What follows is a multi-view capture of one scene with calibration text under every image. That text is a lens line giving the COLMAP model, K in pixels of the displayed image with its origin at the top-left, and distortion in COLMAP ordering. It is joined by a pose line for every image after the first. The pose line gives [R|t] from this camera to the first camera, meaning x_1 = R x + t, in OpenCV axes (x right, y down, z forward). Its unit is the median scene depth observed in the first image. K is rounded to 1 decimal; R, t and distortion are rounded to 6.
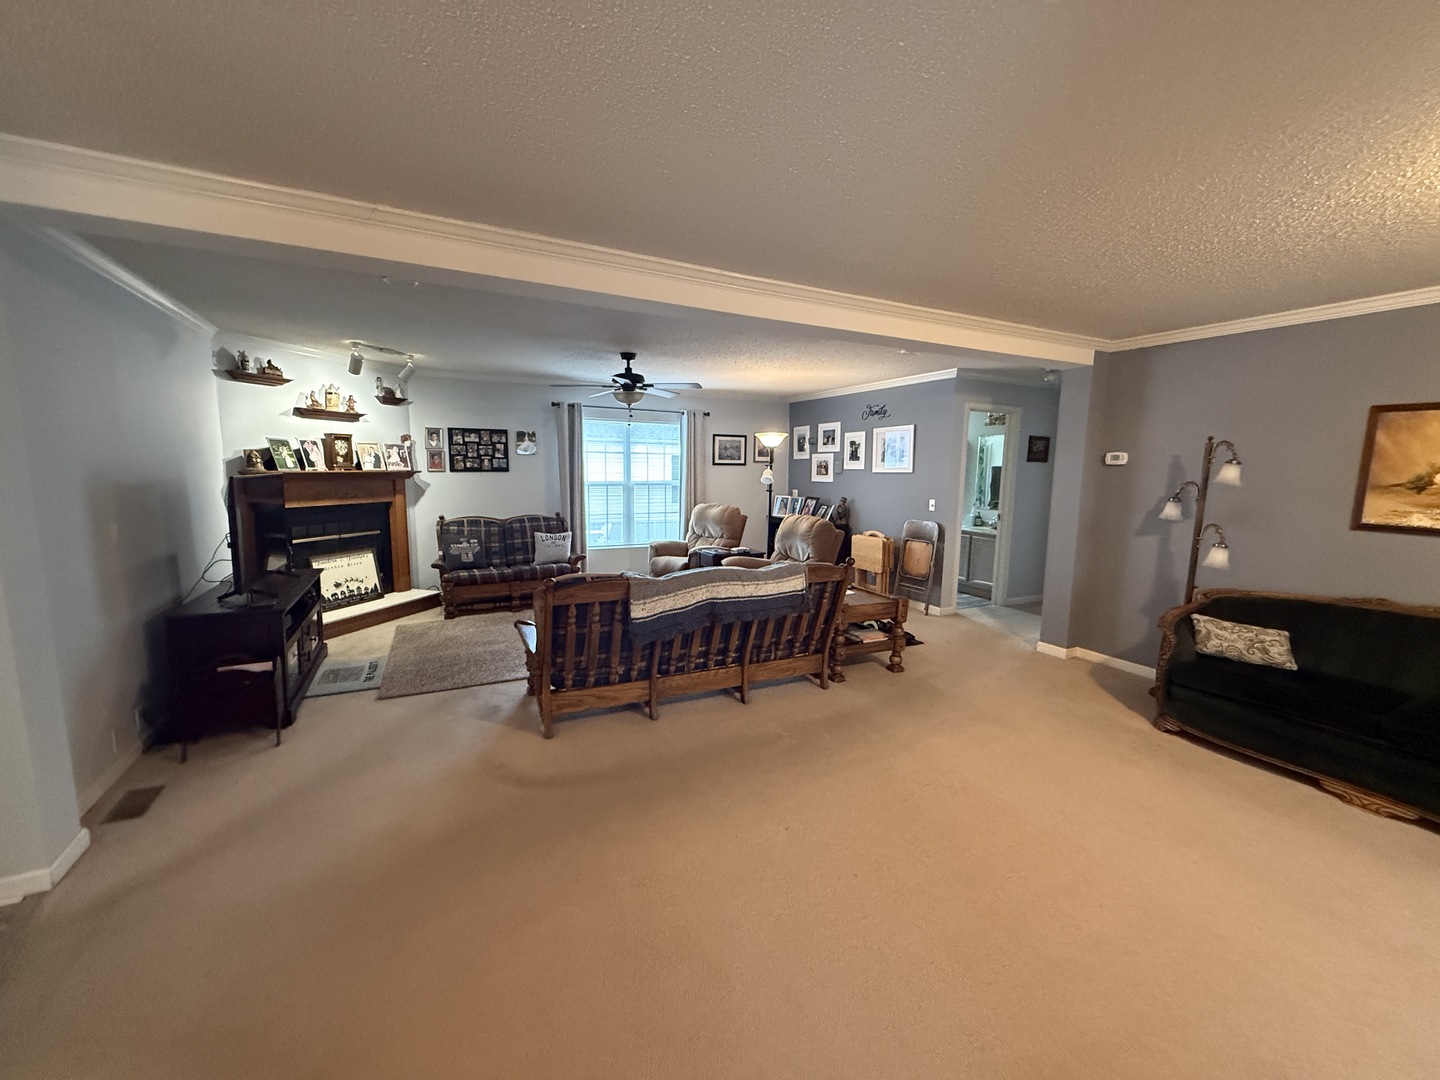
lens RADIAL K [[574.2, 0, 715.7], [0, 574.2, 540.0], [0, 0, 1]] dist [0.000393, 0.000065]
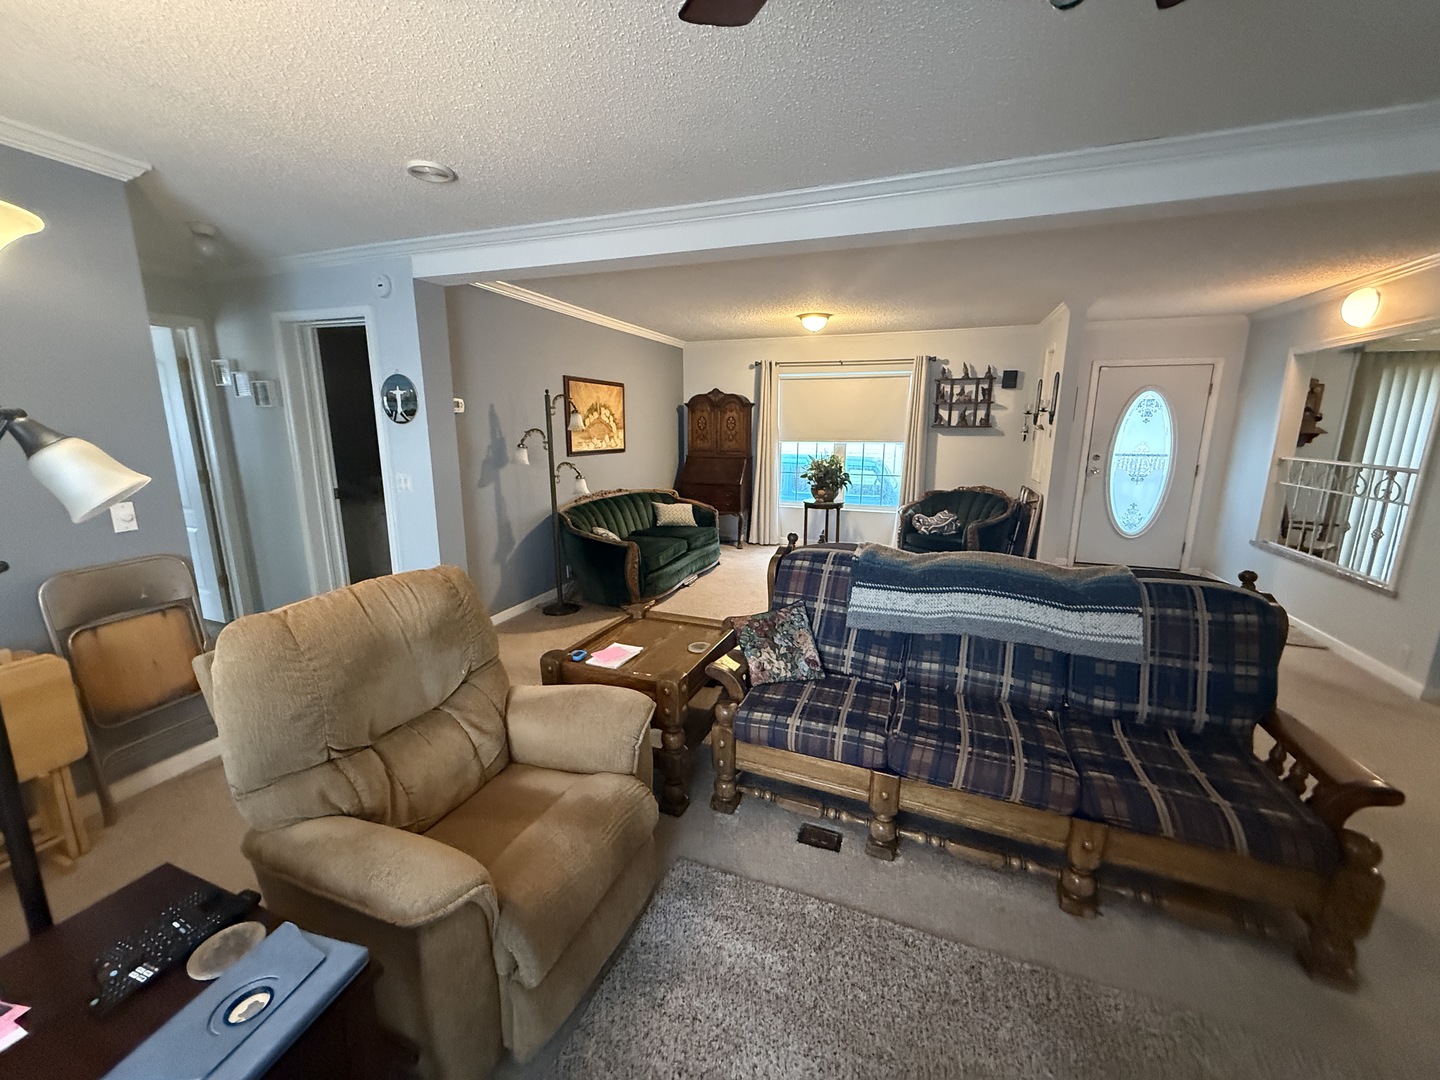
lens RADIAL K [[574.2, 0, 715.7], [0, 574.2, 540.0], [0, 0, 1]] dist [0.000393, 0.000065]
pose [[-0.677845, -0.167380, 0.715898, -0.165036], [0.079851, 0.951218, 0.298006, -0.128888], [-0.730856, 0.259167, -0.631413, 0.961800]]
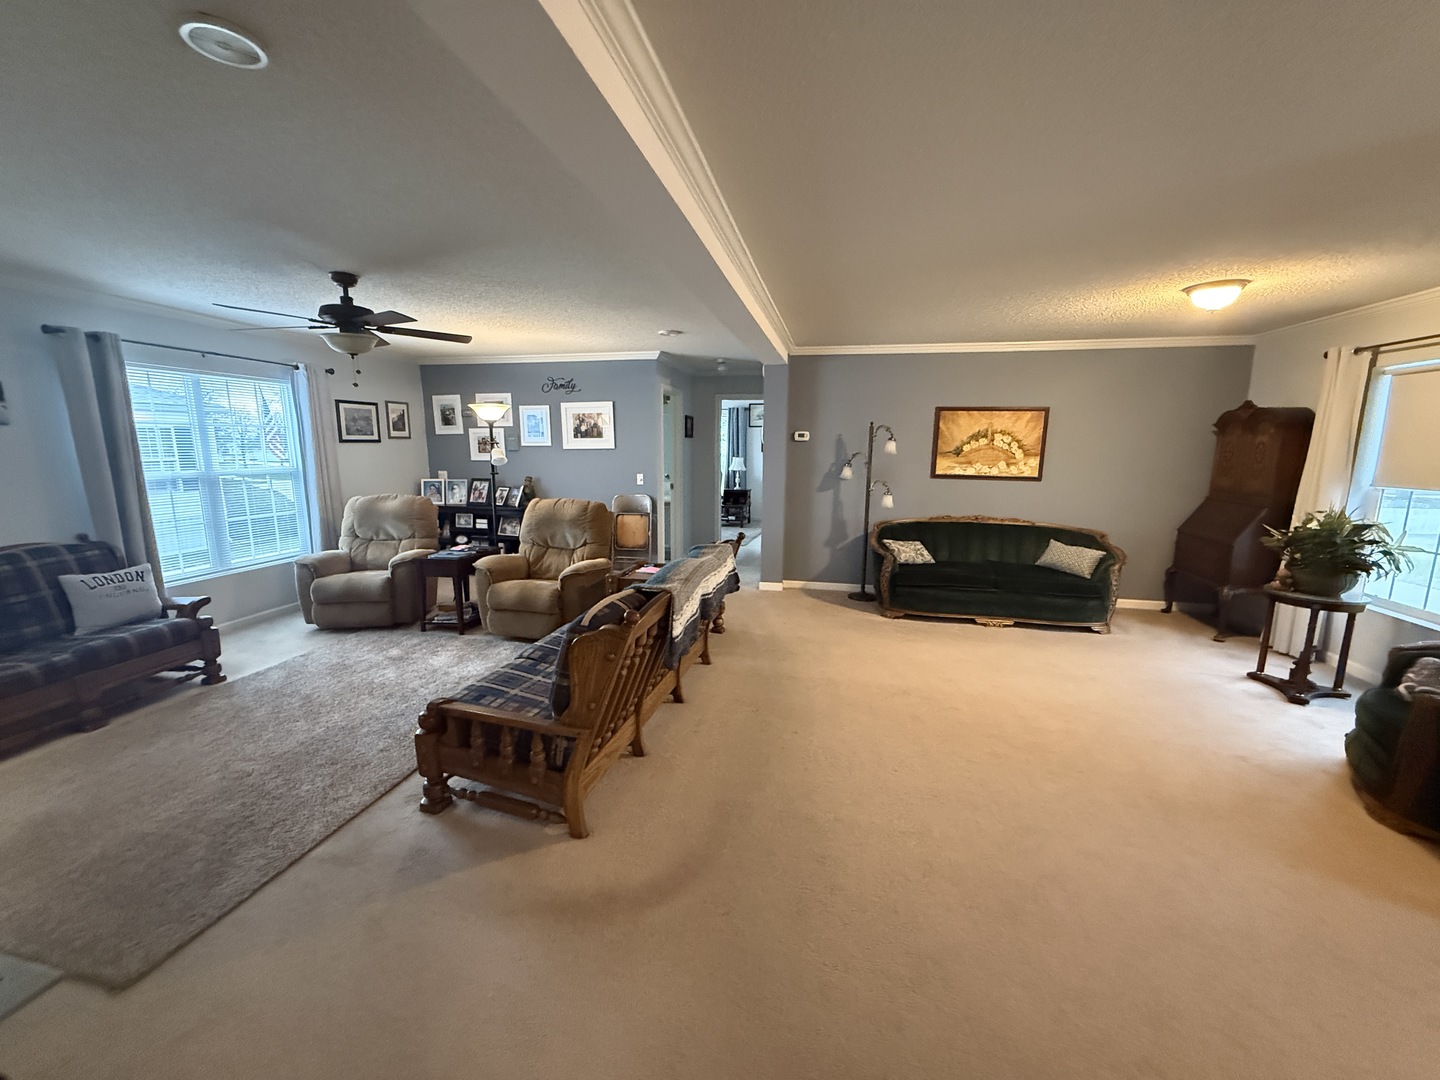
lens RADIAL K [[574.2, 0, 715.7], [0, 574.2, 540.0], [0, 0, 1]] dist [0.000393, 0.000065]
pose [[0.629297, -0.139970, 0.764456, -0.362374], [0.103133, 0.989988, 0.096366, -0.037509], [-0.770291, 0.018198, 0.637433, 0.219812]]
